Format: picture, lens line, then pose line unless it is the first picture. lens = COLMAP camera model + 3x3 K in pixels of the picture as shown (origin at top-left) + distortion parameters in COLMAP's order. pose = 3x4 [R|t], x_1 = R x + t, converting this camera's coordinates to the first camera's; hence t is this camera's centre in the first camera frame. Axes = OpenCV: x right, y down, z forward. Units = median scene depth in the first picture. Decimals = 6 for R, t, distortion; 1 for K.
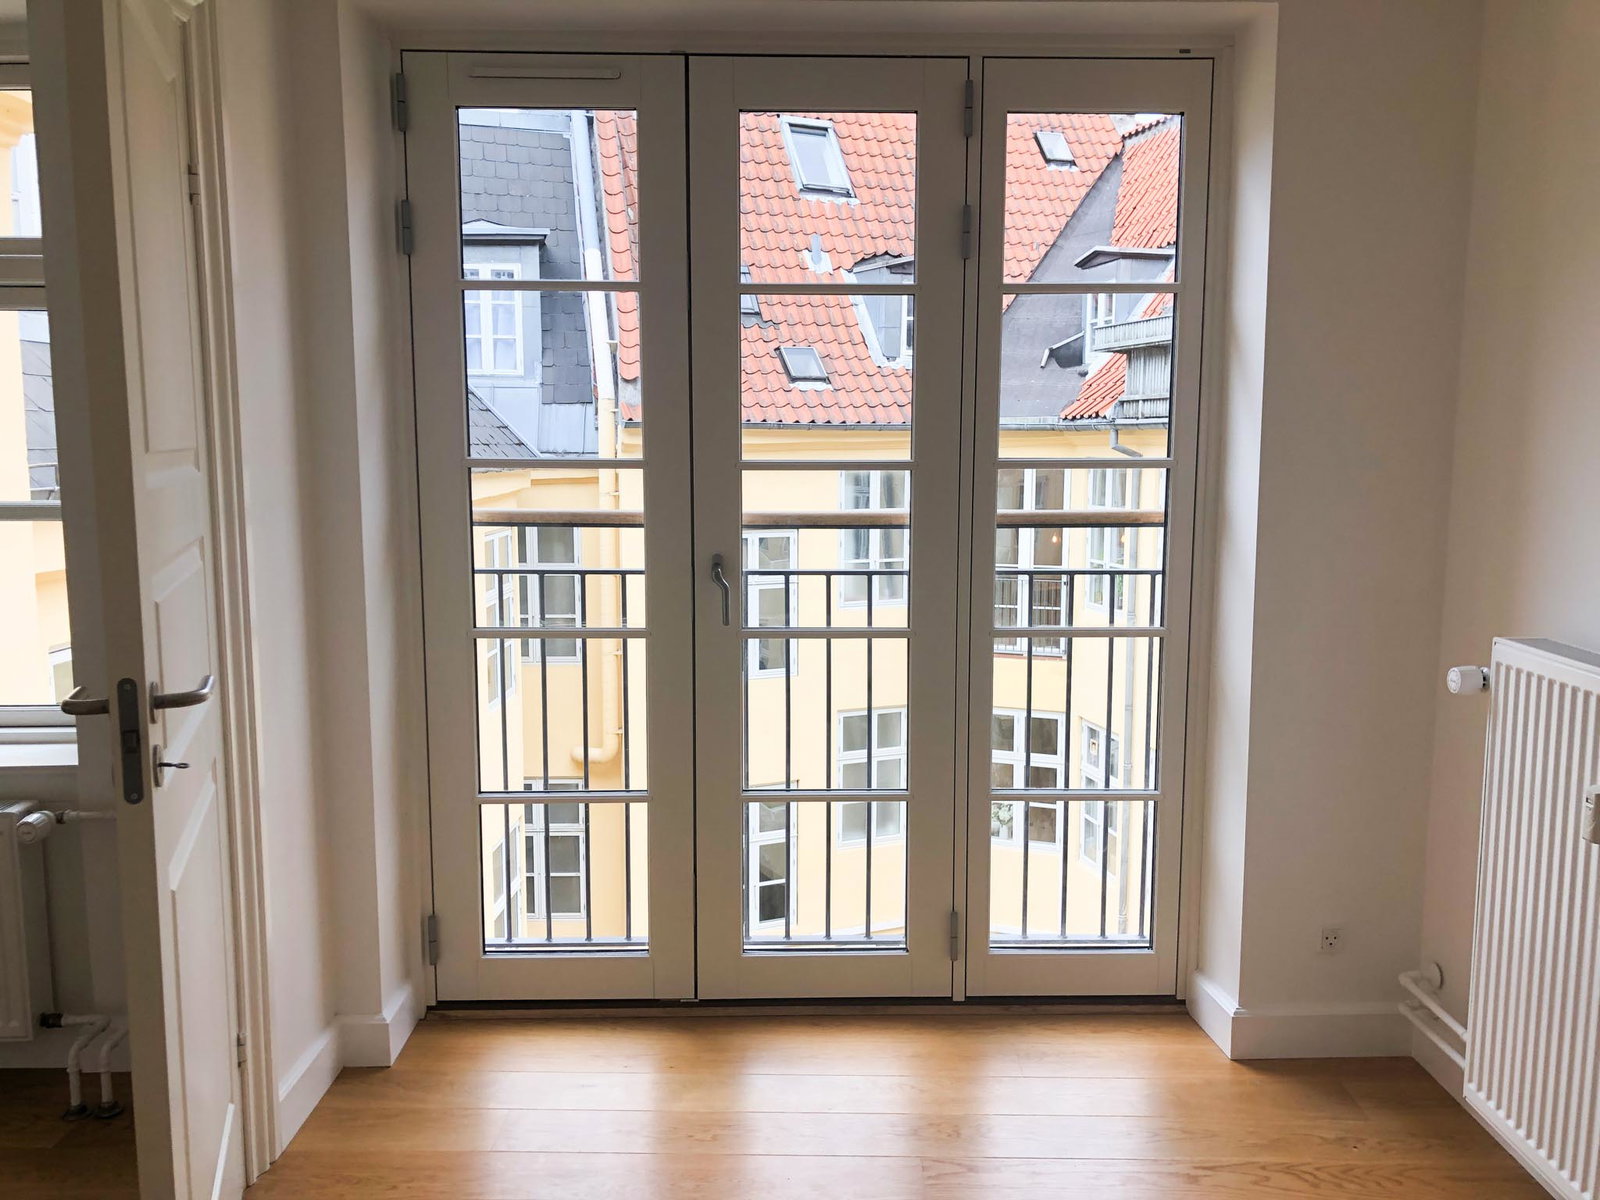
lens RADIAL K [[1329.4, 0, 818.0], [0, 1329.4, 609.1], [0, 0, 1]] dist [0.034587, -0.063015]
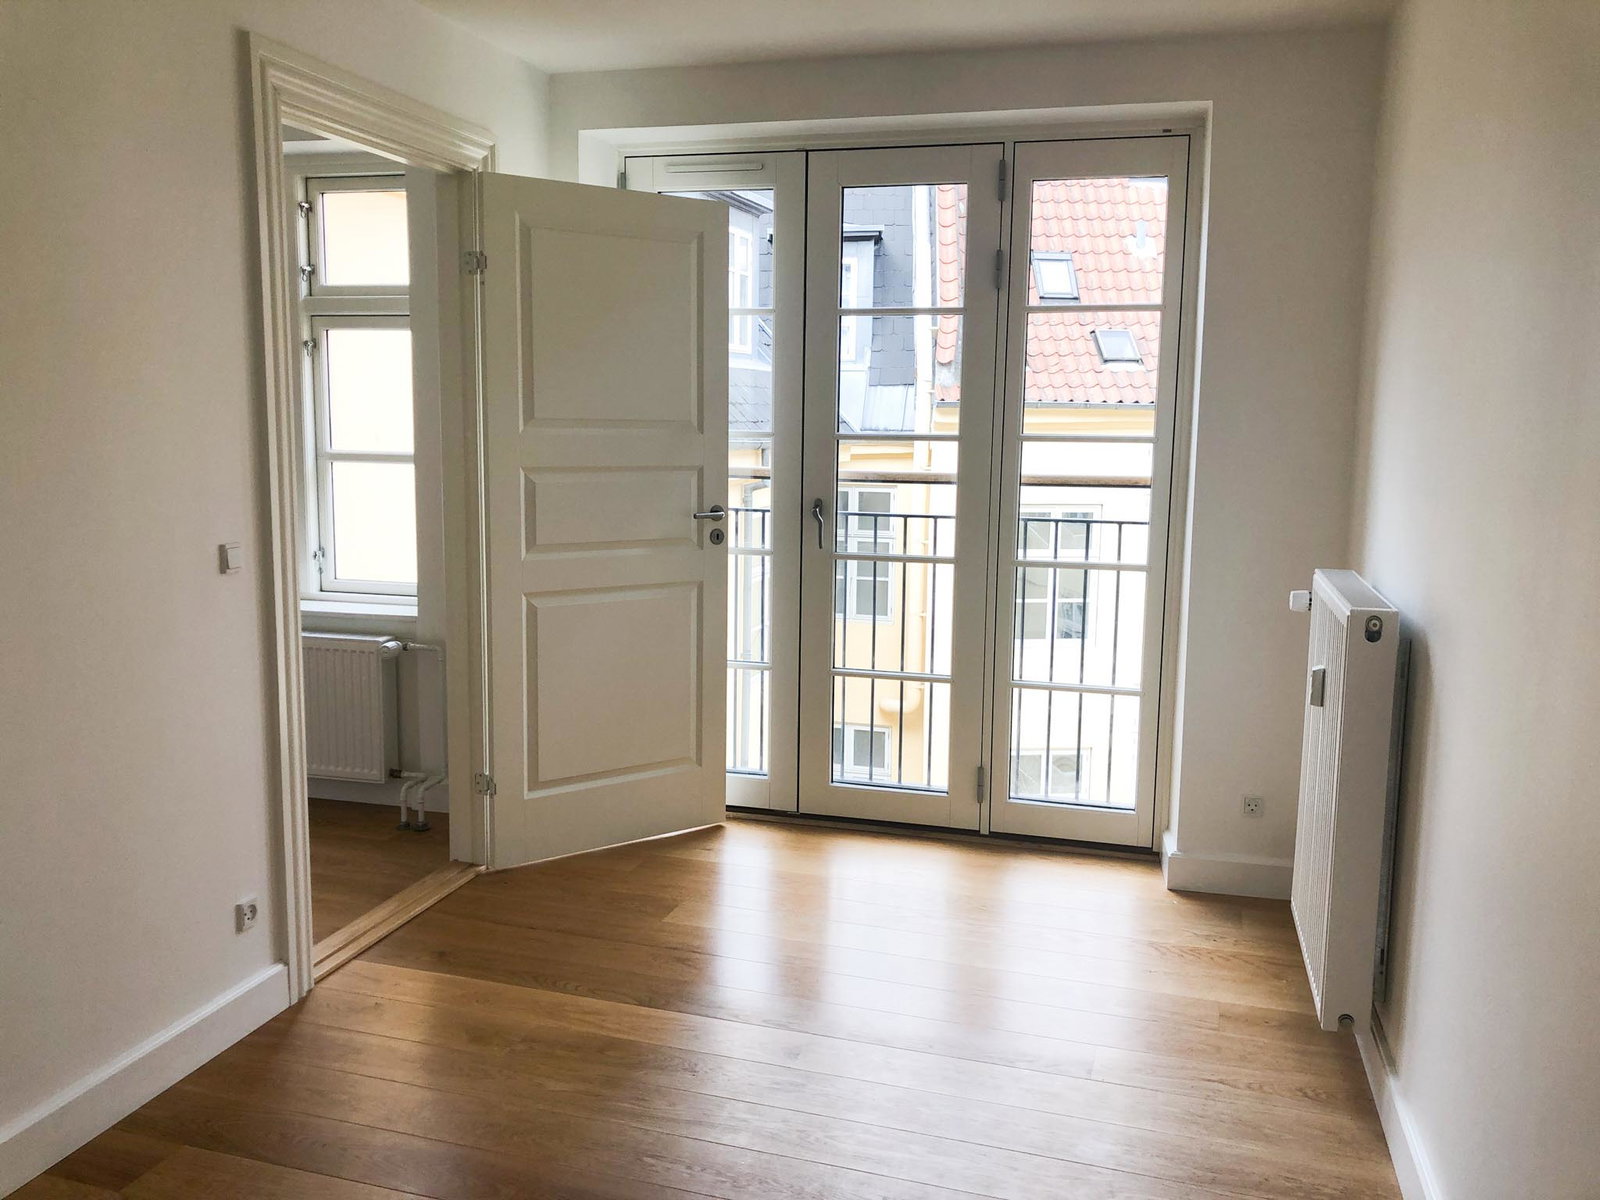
lens RADIAL K [[1329.4, 0, 786.5], [0, 1329.4, 593.3], [0, 0, 1]] dist [0.034587, -0.063015]
pose [[0.953860, 0.048631, -0.296287, 0.292620], [-0.047298, 0.998813, 0.011668, 0.041538], [0.296502, 0.002884, 0.955028, -0.342263]]
